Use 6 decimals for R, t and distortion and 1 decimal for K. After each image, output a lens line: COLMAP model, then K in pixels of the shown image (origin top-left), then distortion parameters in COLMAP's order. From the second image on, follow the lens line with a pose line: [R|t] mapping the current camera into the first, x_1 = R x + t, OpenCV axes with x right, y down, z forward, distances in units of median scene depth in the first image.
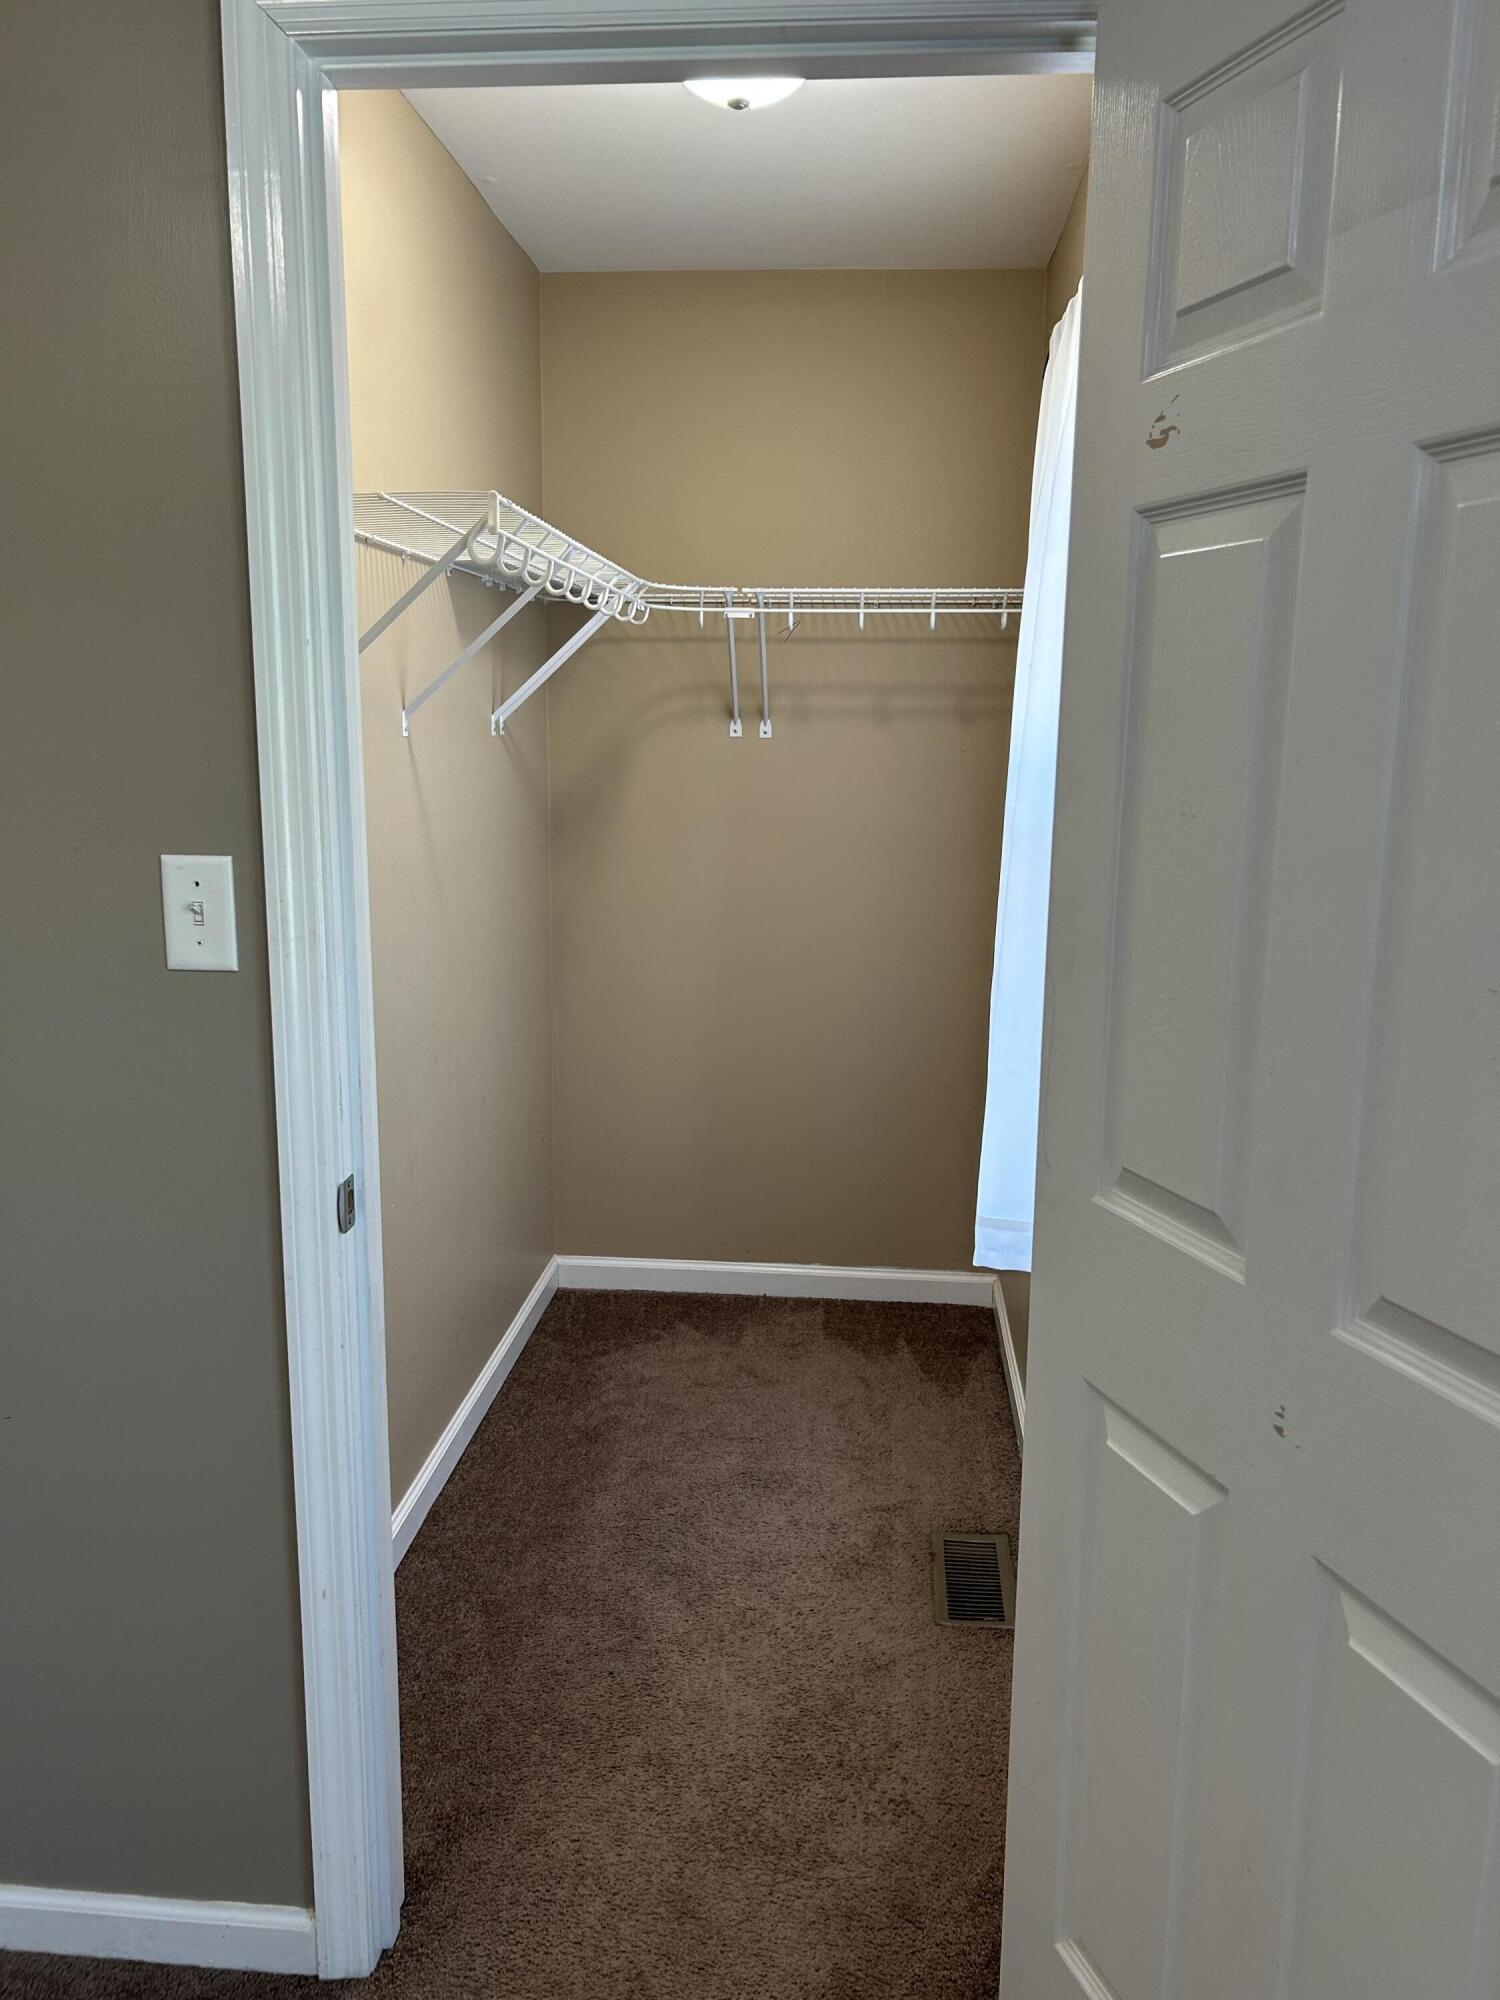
lens RADIAL K [[1510.2, 0, 749.4], [0, 1510.2, 1000.5], [0, 0, 1]] dist [0.042800, -0.038951]
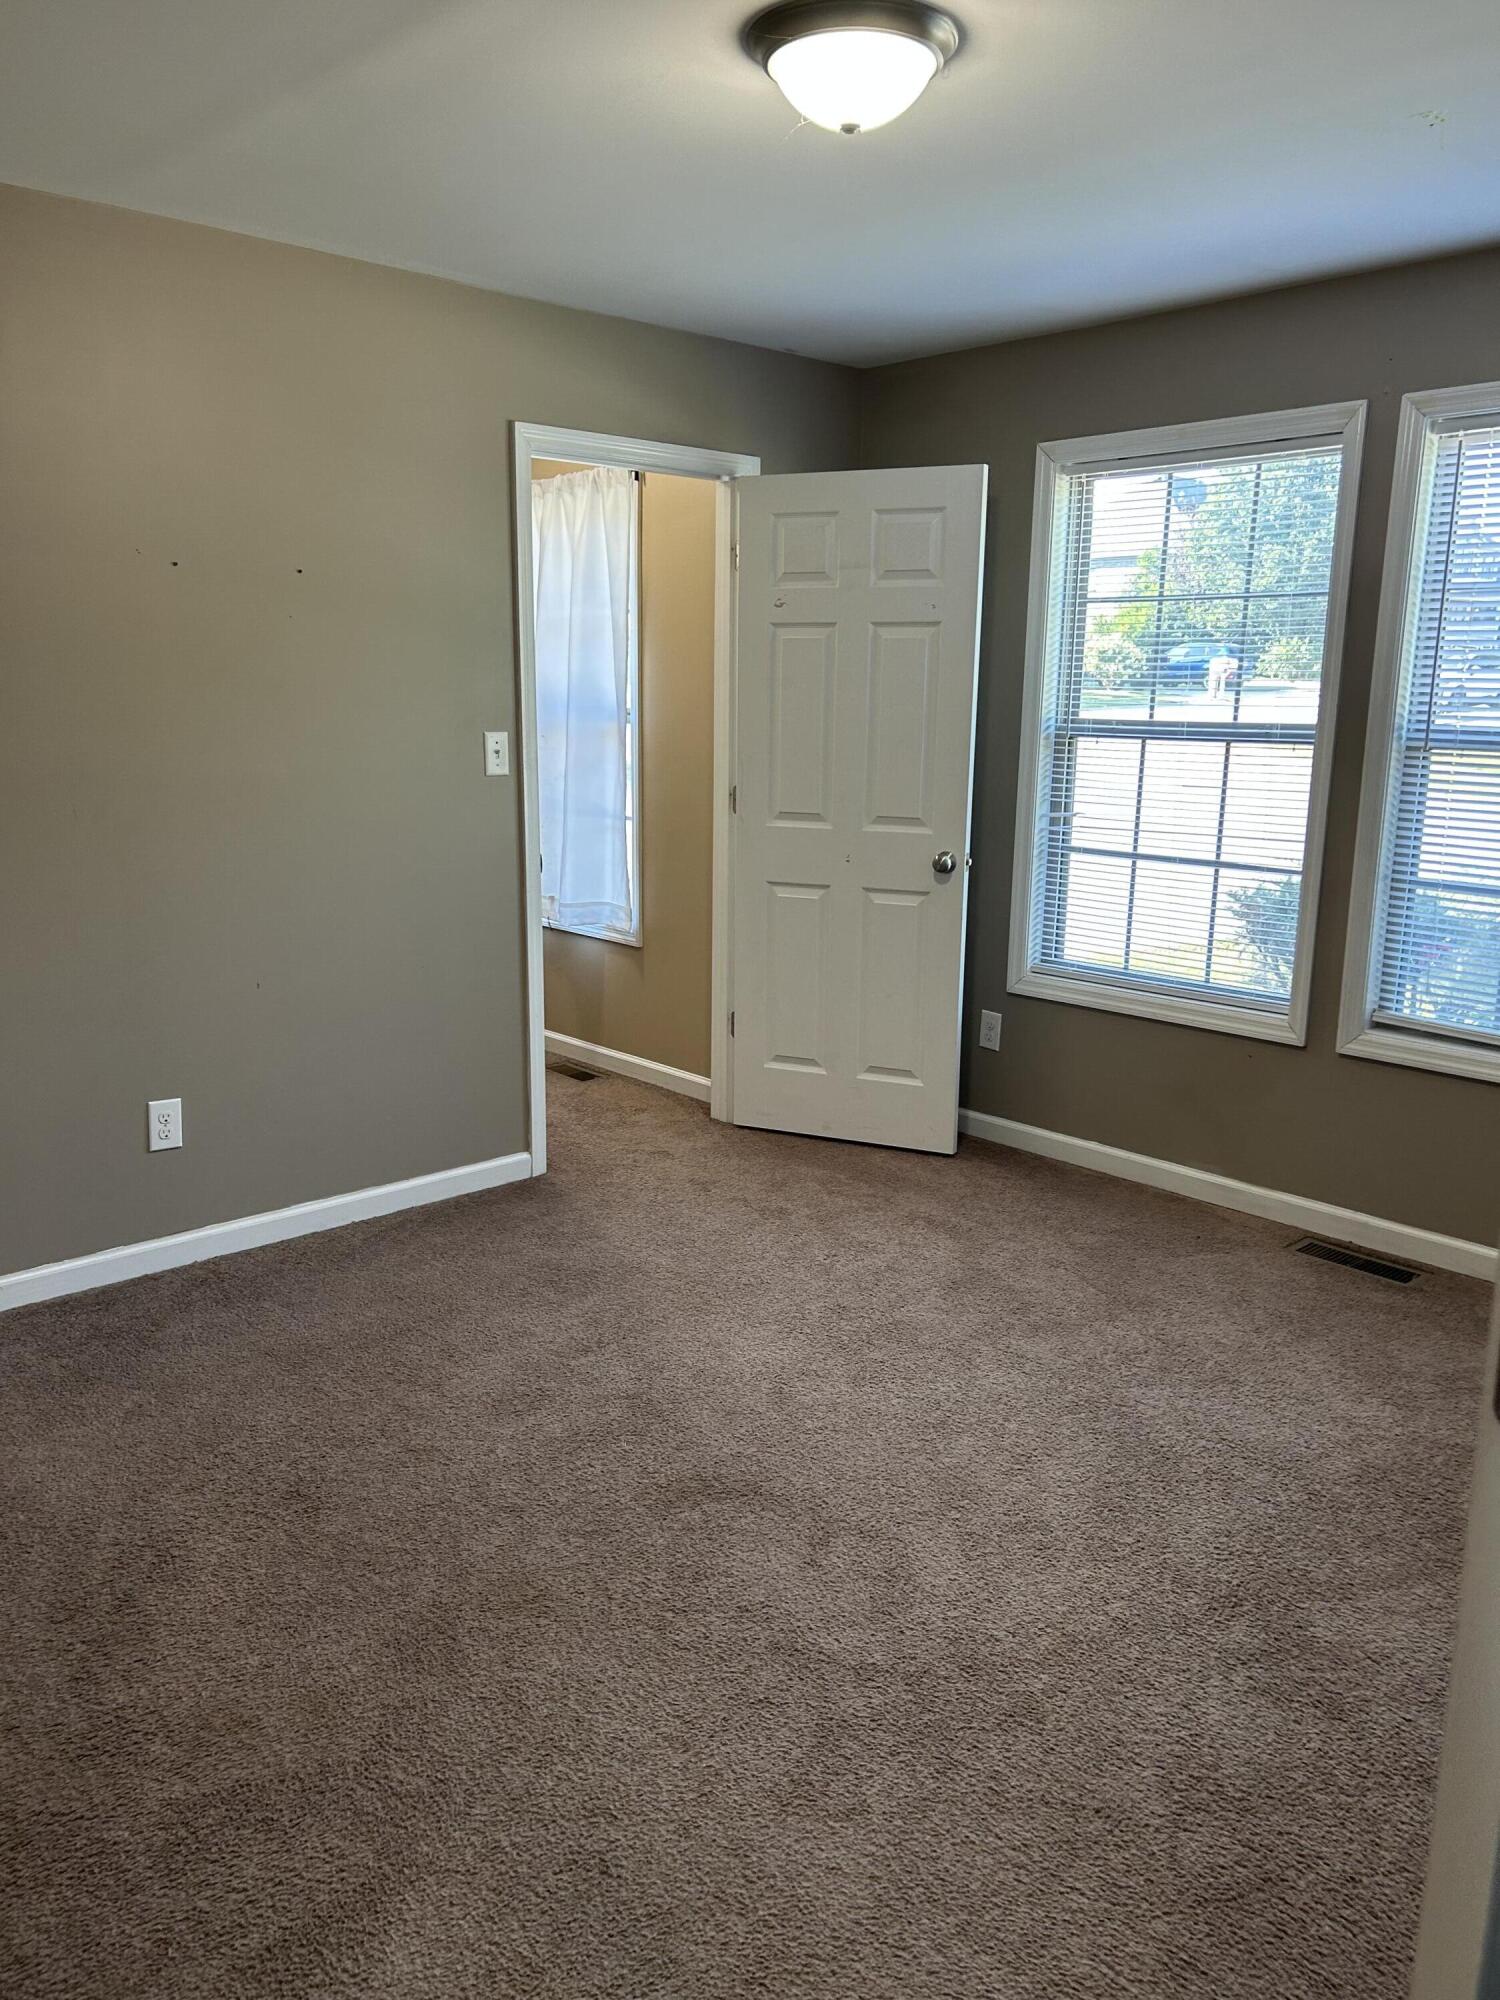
lens RADIAL K [[1510.2, 0, 748.0], [0, 1510.2, 1000.9], [0, 0, 1]] dist [0.042800, -0.038951]
pose [[0.656535, -0.150359, 0.739157, -2.101949], [0.131992, 0.987712, 0.083681, 0.206673], [-0.742657, 0.042623, 0.668314, -1.078209]]
